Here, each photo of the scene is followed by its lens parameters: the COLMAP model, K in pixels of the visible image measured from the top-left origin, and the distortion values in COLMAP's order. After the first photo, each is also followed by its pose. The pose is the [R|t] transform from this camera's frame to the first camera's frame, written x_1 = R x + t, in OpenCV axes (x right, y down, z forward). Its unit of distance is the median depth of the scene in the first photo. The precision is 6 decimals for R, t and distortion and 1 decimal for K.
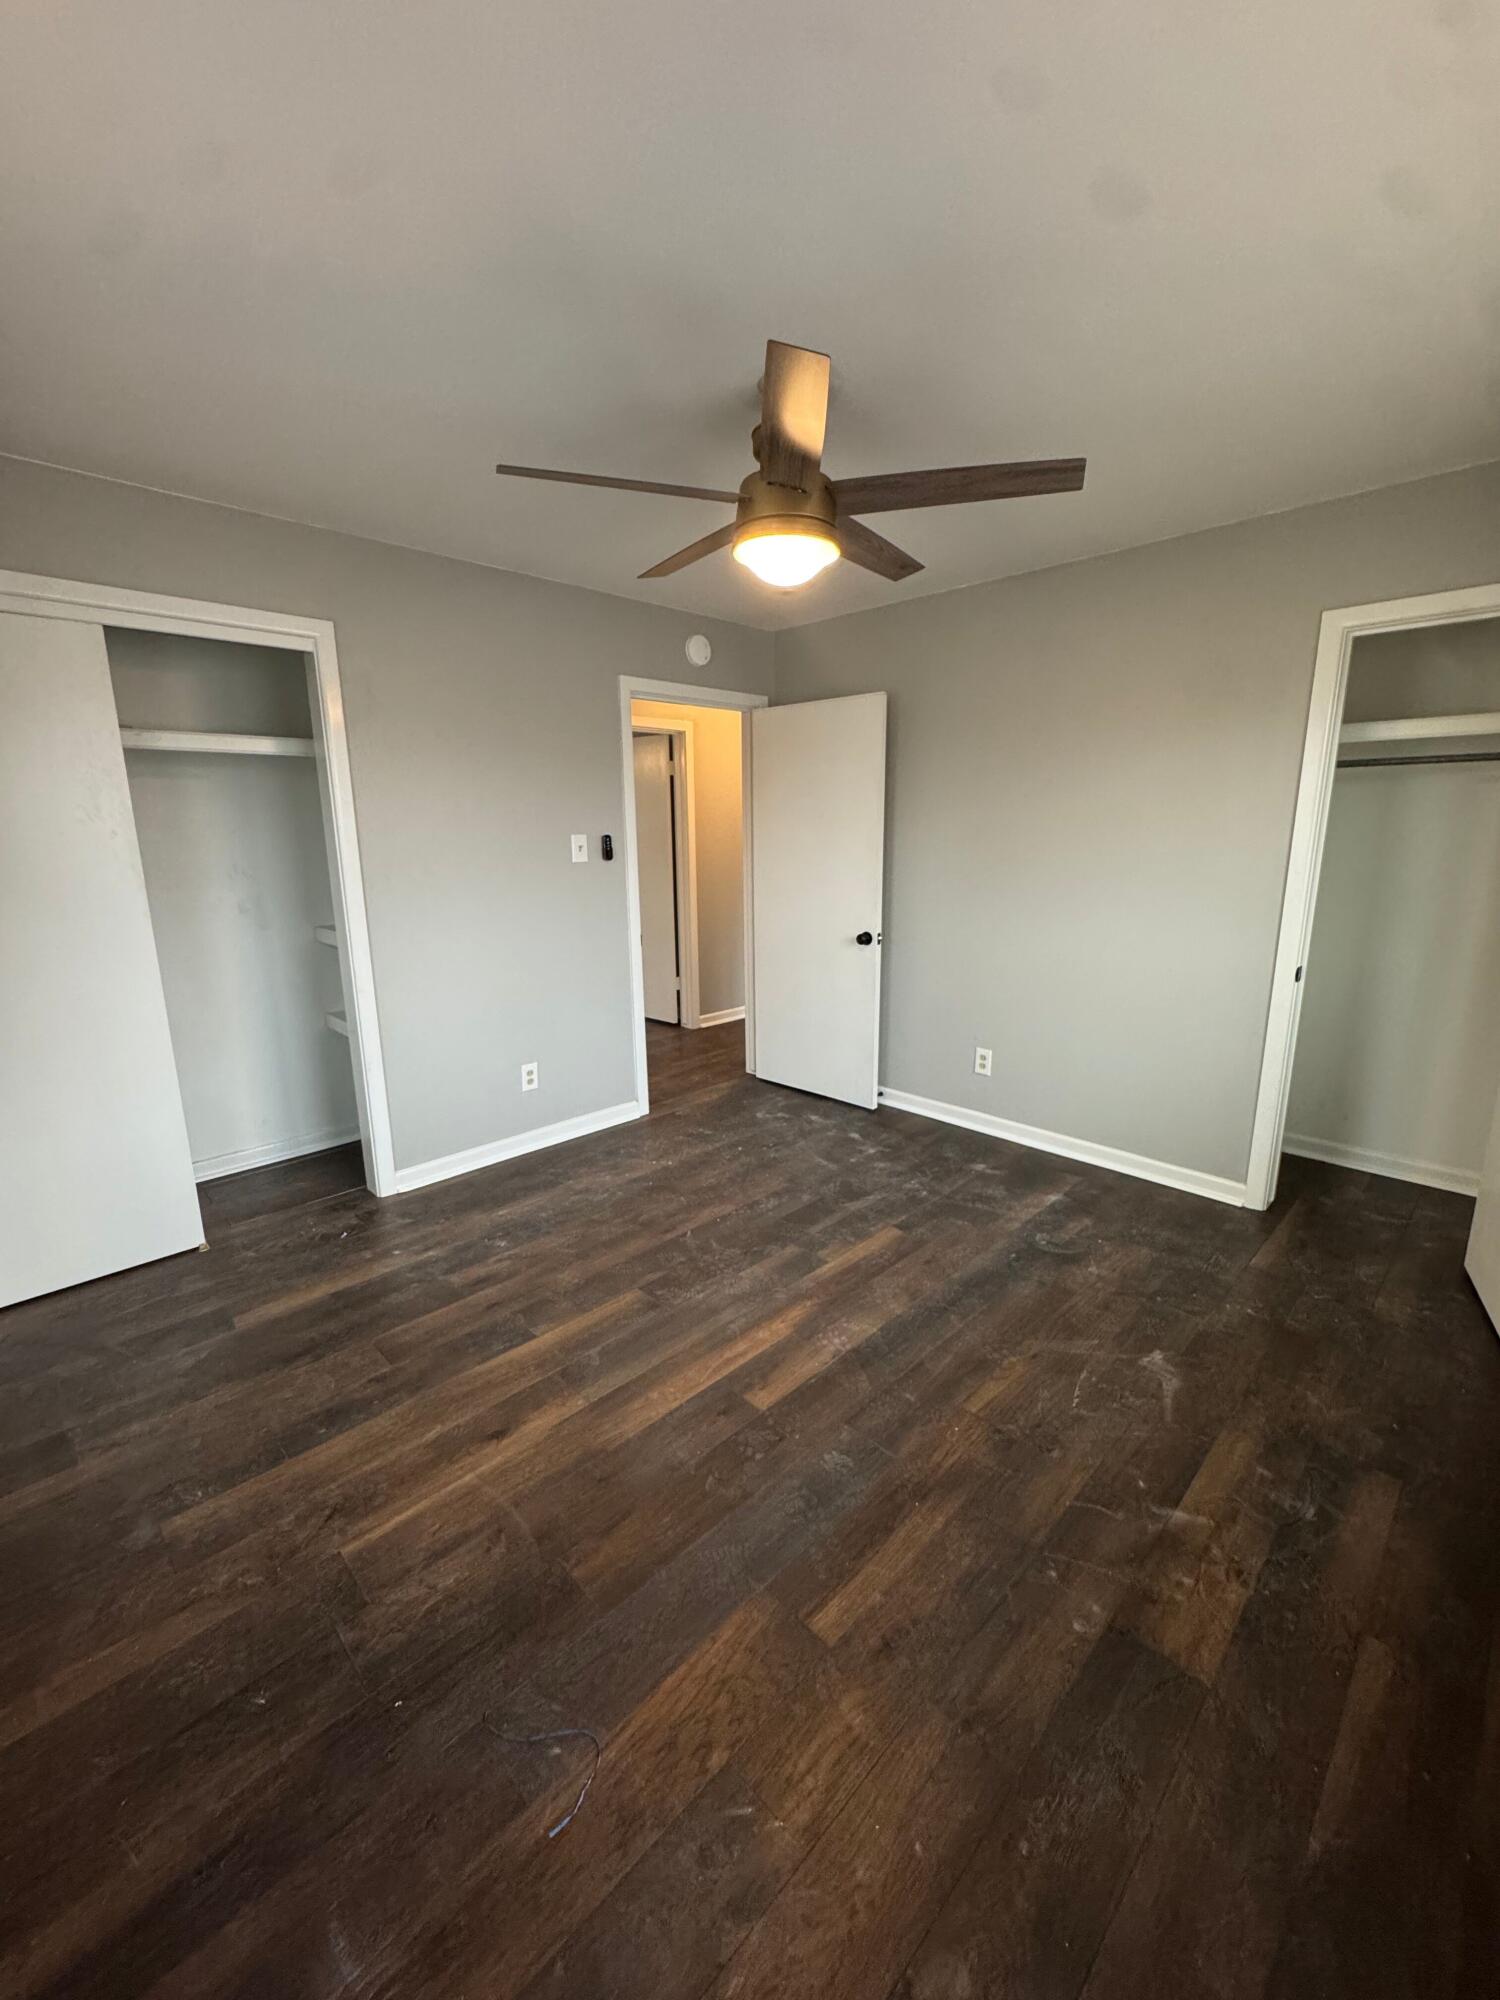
lens RADIAL K [[797.2, 0, 750.0], [0, 797.2, 1000.0], [0, 0, 1]] dist [-0.010917, -0.000014]
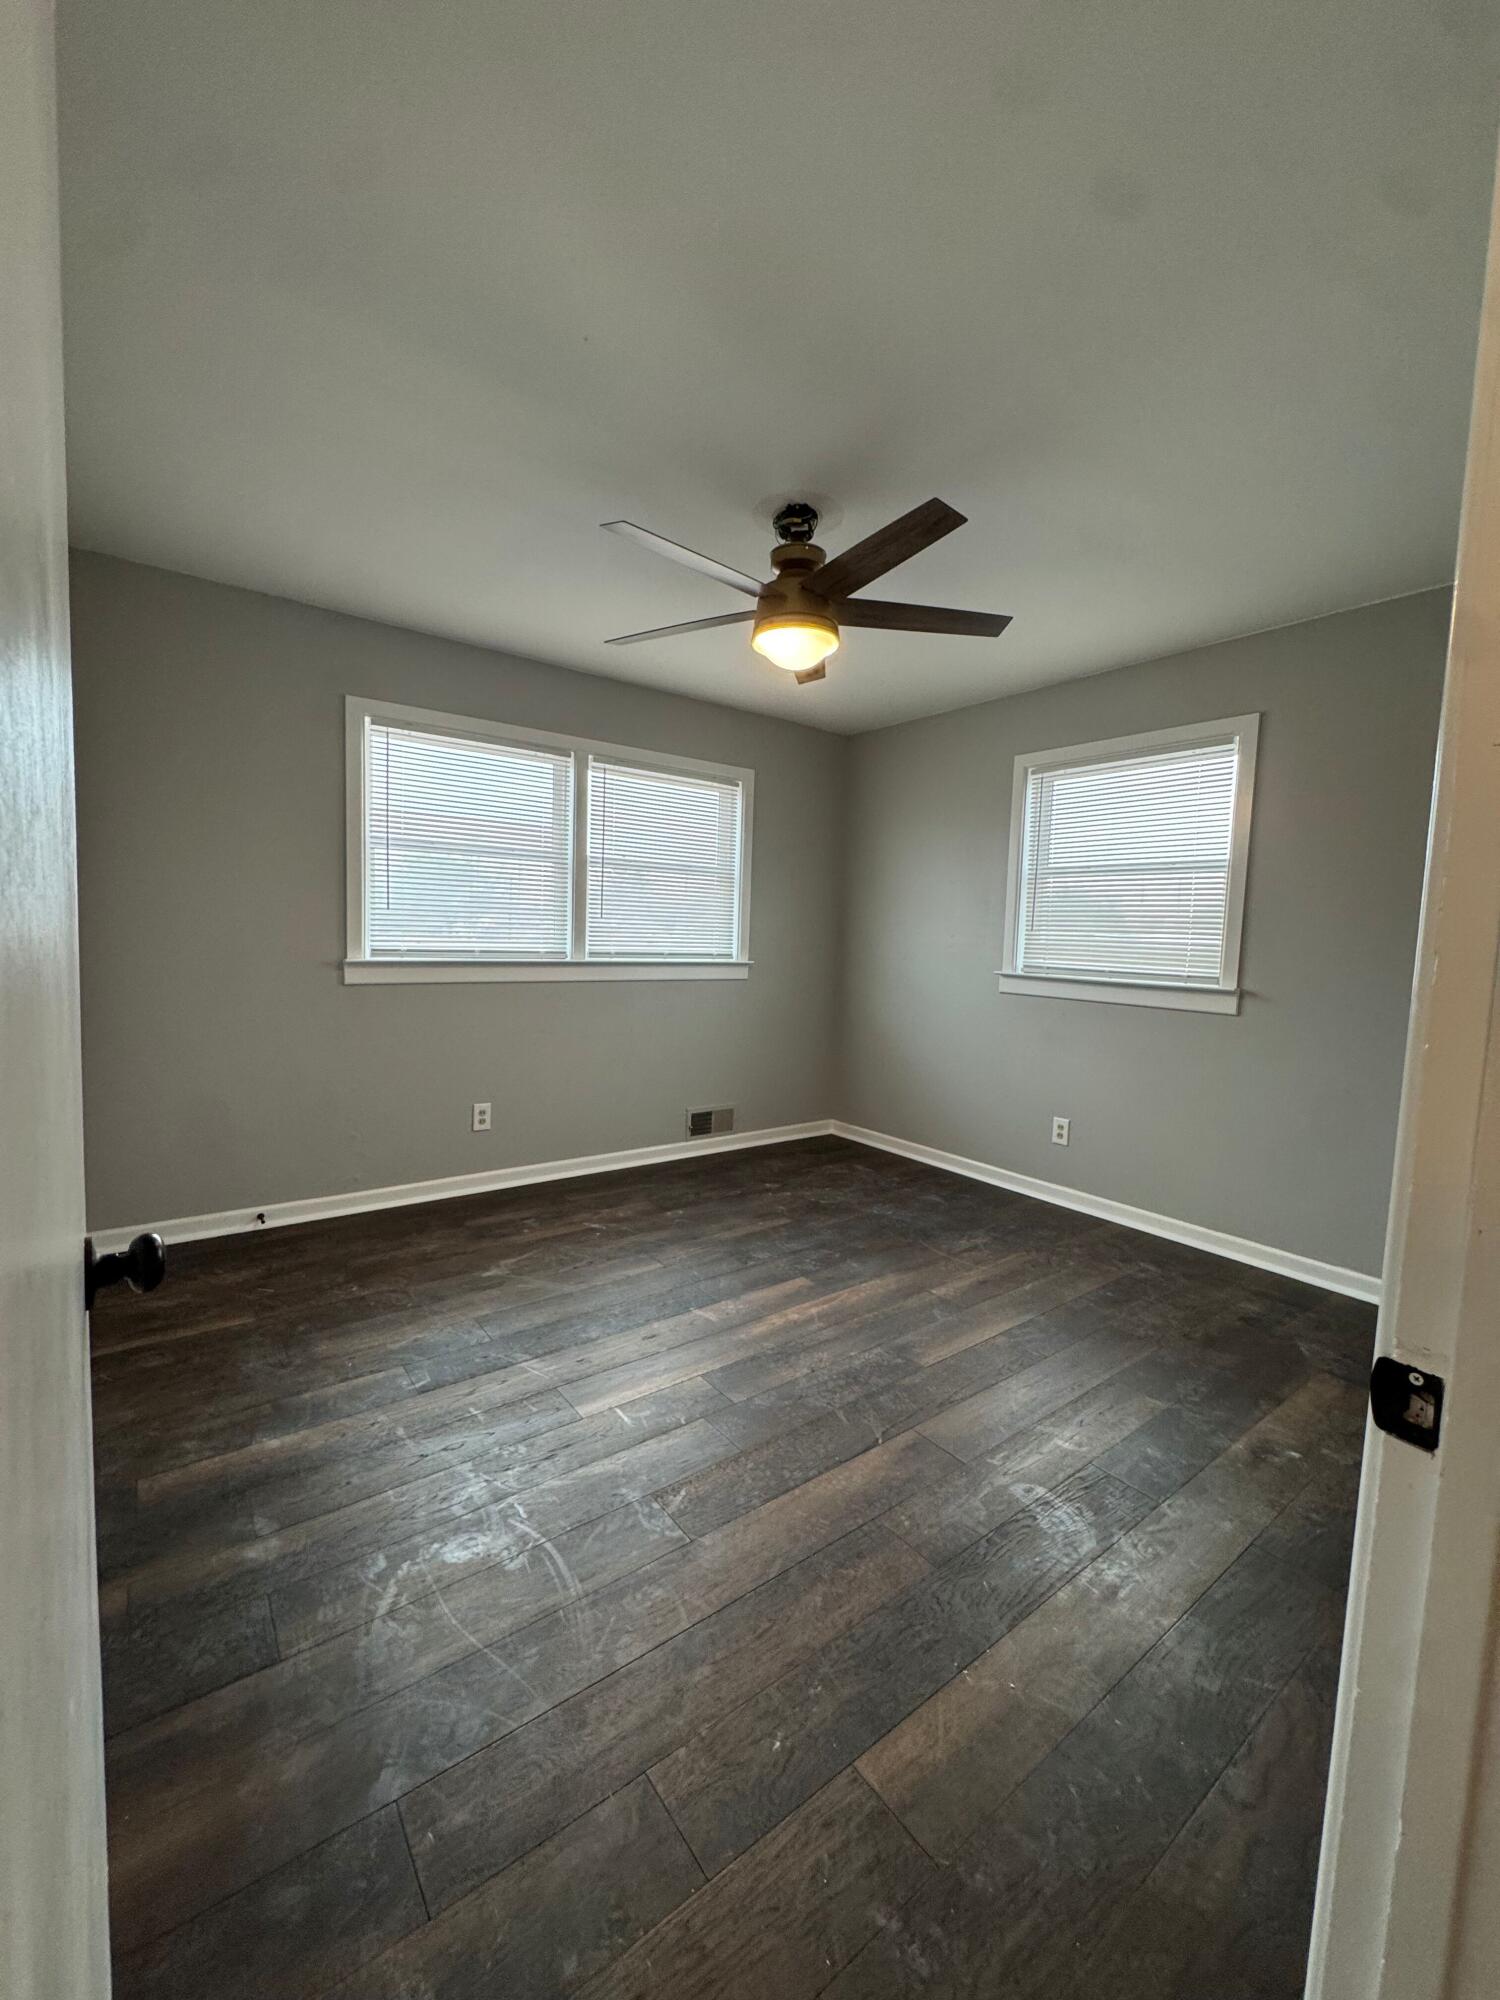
lens RADIAL K [[813.1, 0, 750.0], [0, 813.1, 1000.0], [0, 0, 1]] dist [0.052986, -0.000152]
pose [[-0.990890, -0.039114, 0.128869, -0.060361], [-0.000132, 0.957176, 0.289506, -0.383317], [-0.134674, 0.286852, -0.948461, 2.226937]]
